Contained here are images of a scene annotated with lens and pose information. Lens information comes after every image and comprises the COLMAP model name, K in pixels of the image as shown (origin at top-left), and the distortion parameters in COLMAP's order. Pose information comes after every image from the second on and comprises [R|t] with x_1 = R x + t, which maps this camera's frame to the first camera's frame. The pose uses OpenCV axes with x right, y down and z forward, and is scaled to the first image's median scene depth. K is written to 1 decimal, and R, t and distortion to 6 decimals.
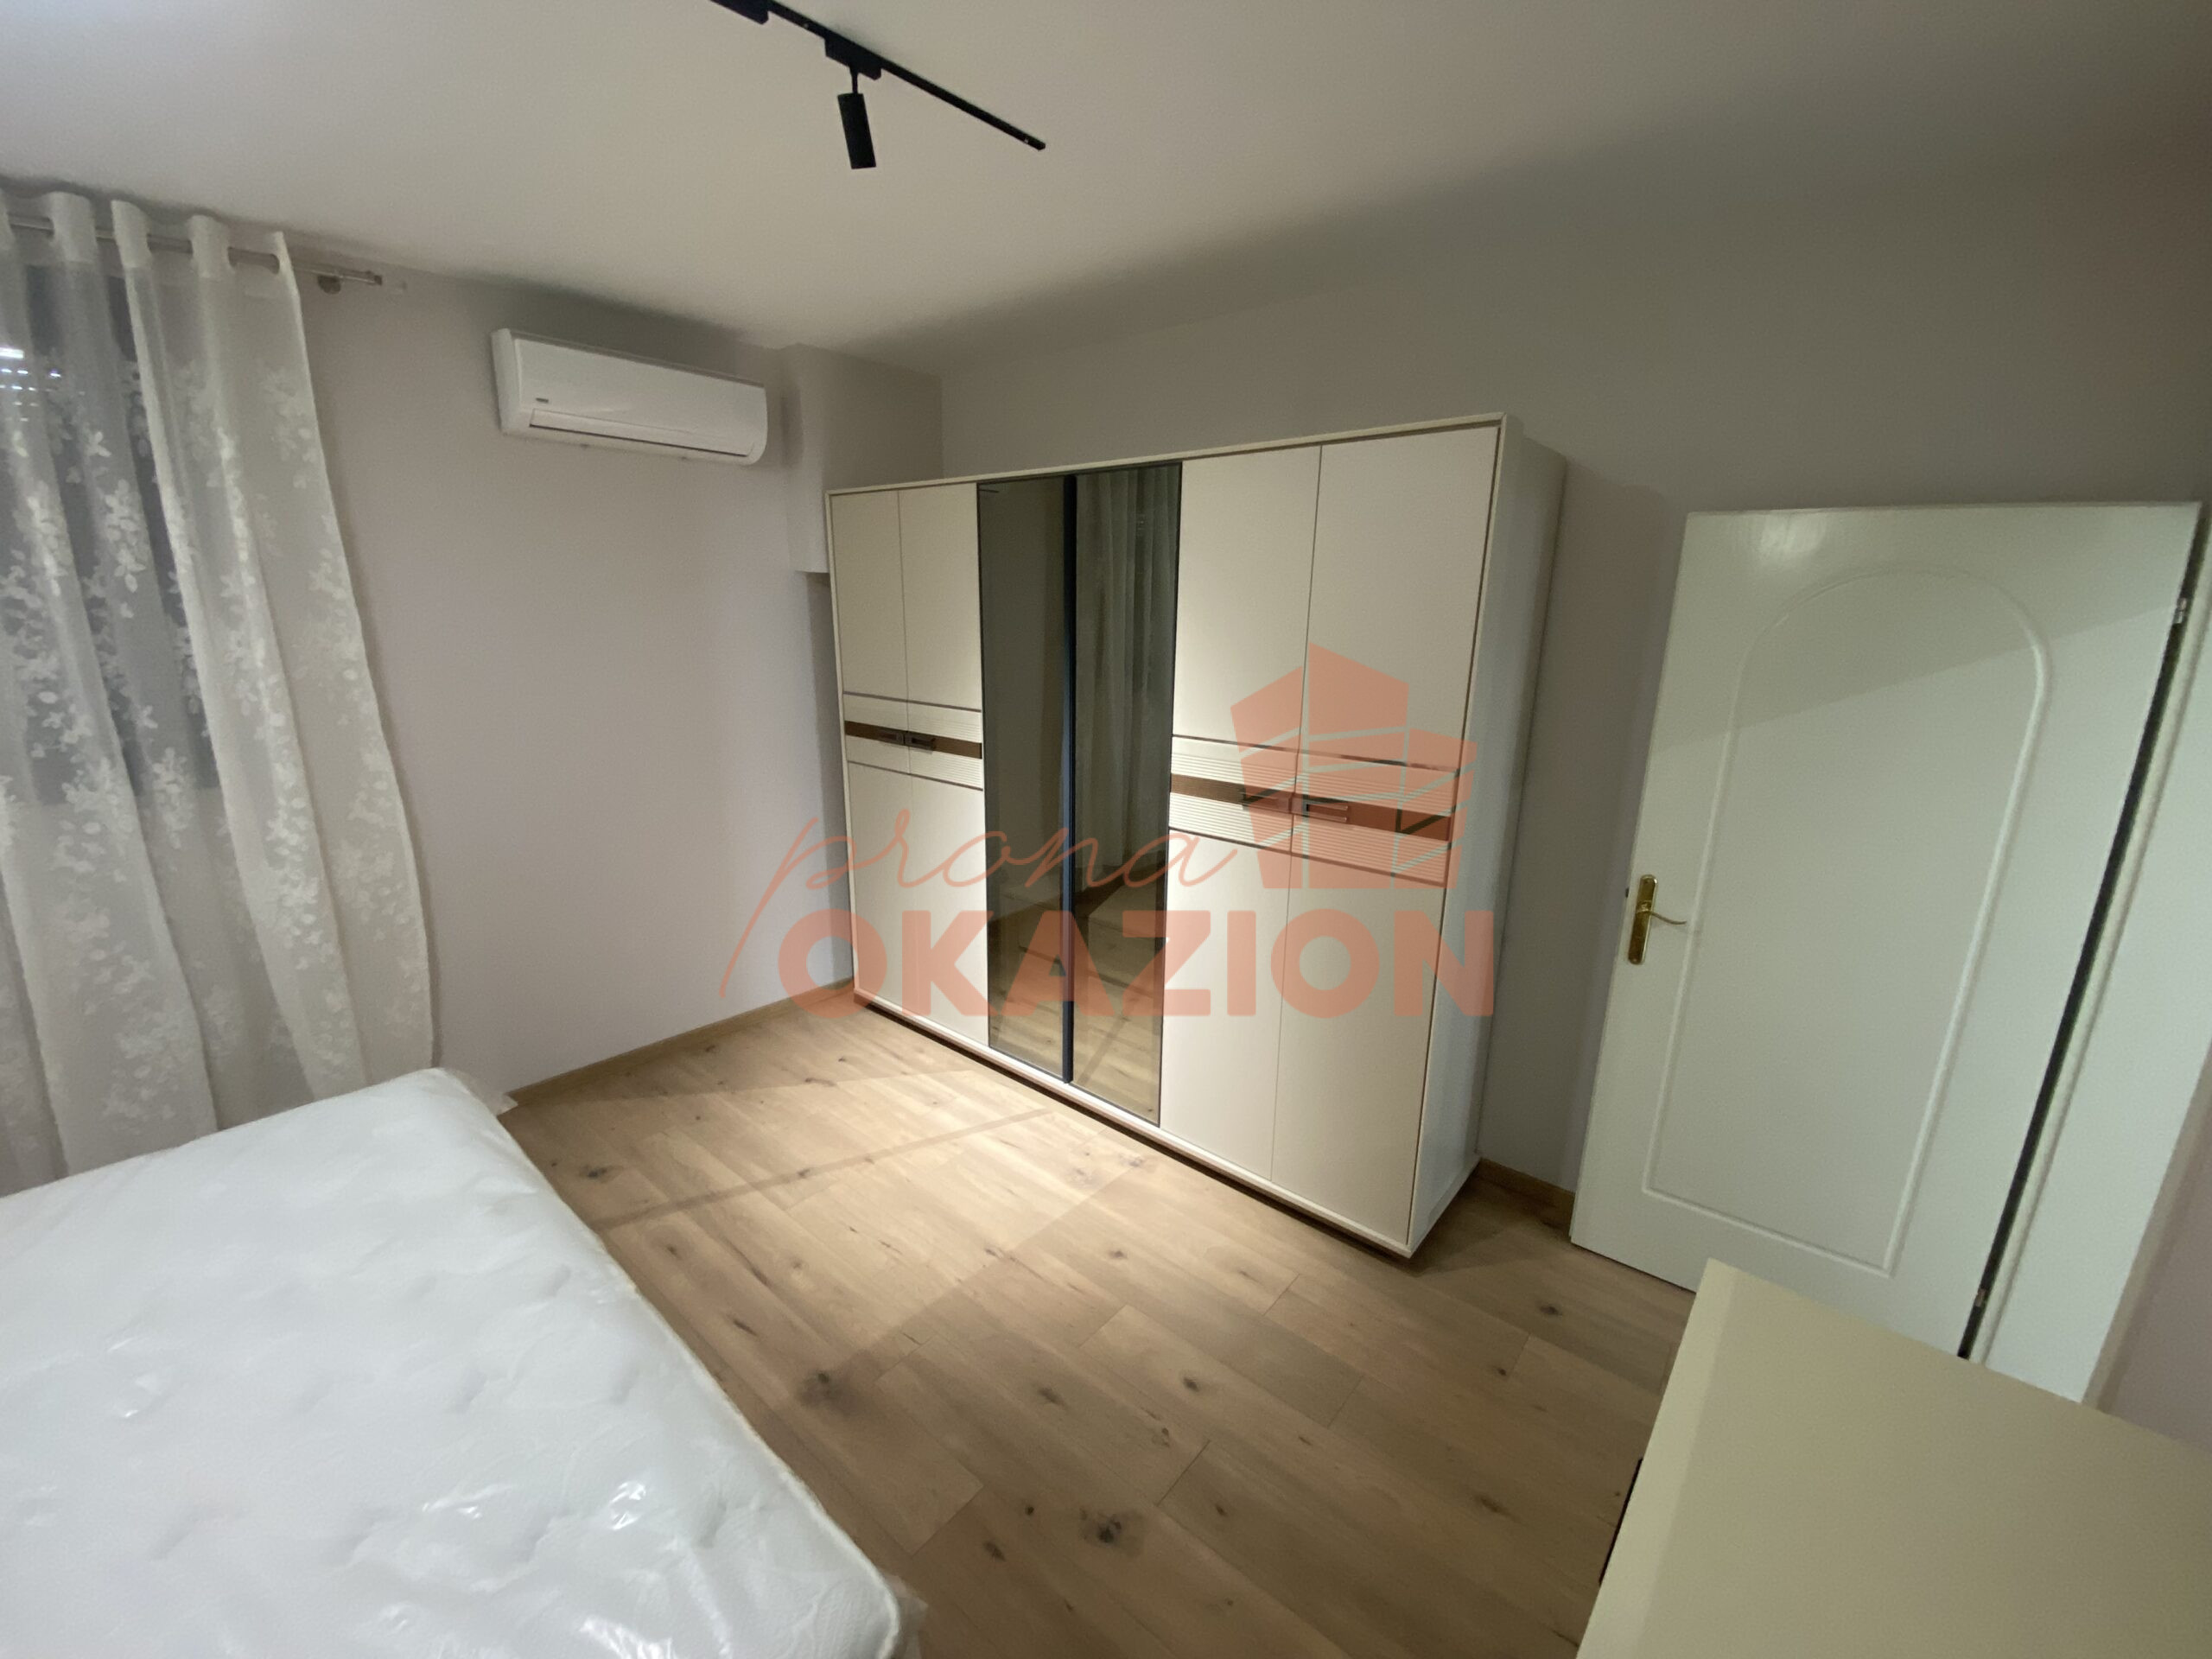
lens RADIAL K [[893.4, 0, 1113.0], [0, 893.4, 825.6], [0, 0, 1]] dist [-0.018612, -0.007167]
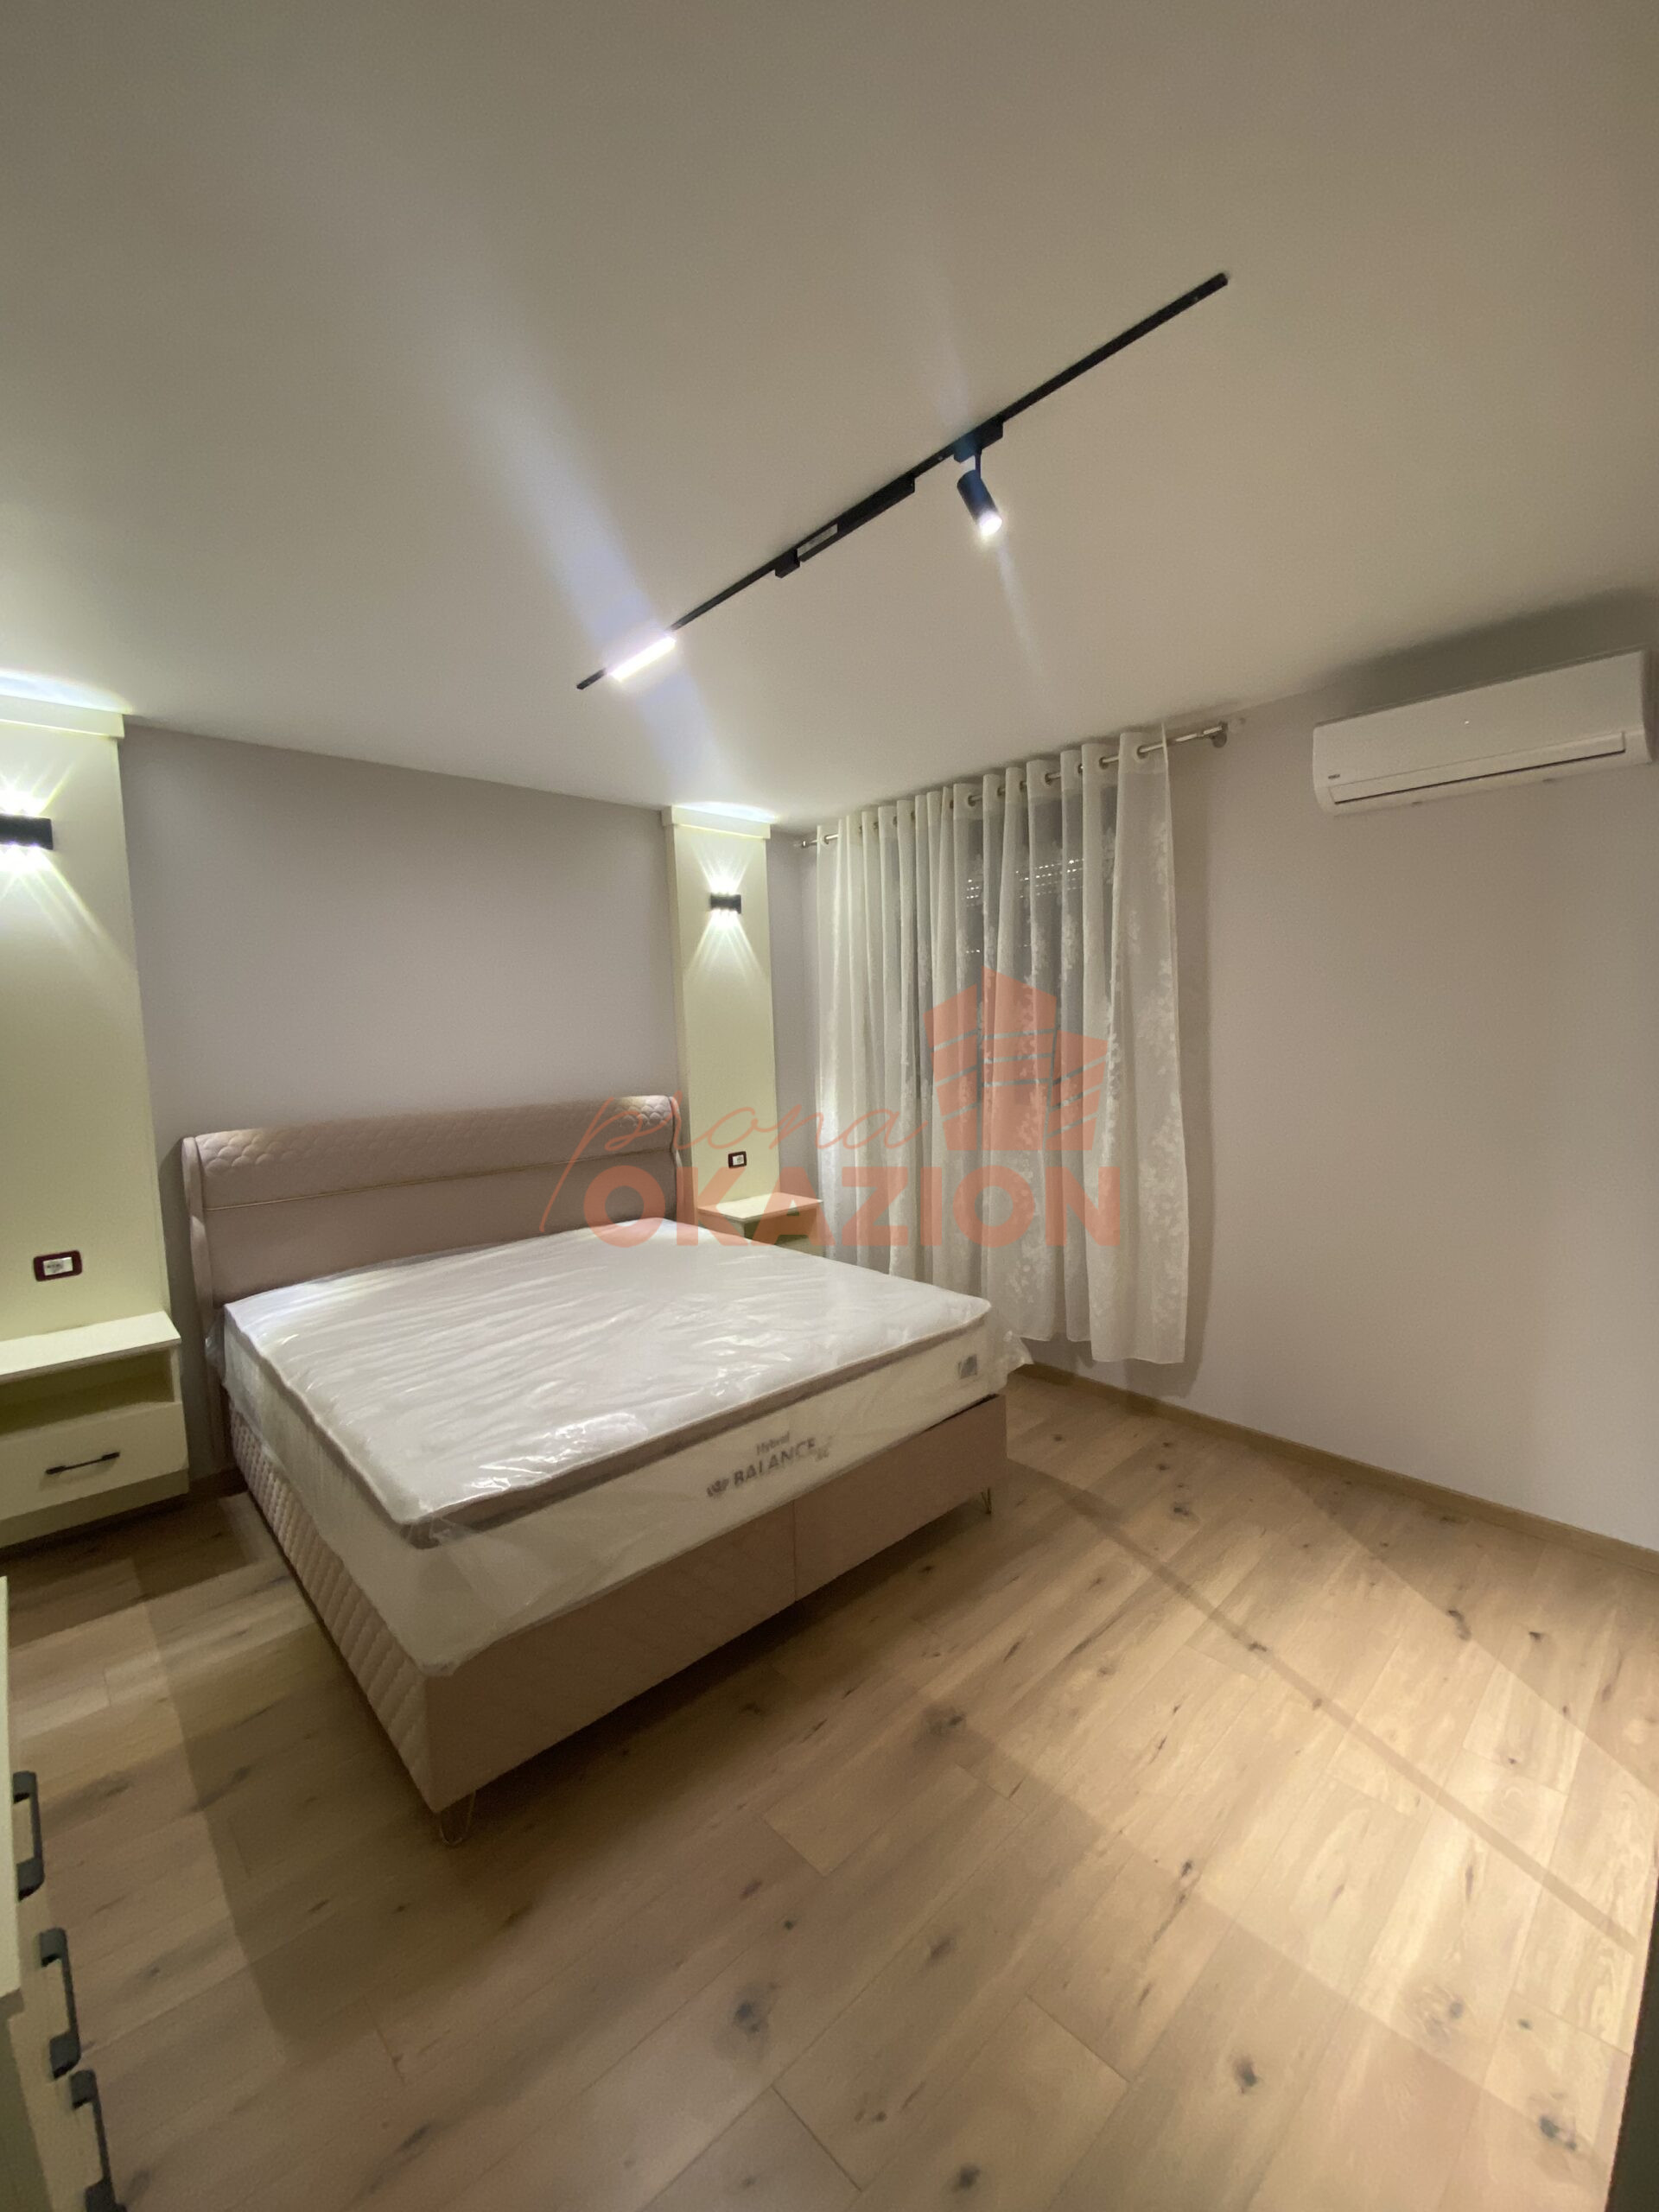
lens RADIAL K [[893.4, 0, 828.9], [0, 893.4, 1103.0], [0, 0, 1]] dist [-0.018612, -0.007167]
pose [[-0.148284, 0.059357, -0.987162, 0.488234], [-0.210858, 0.973346, 0.090200, -0.081247], [0.966204, 0.221527, -0.131815, 0.653991]]
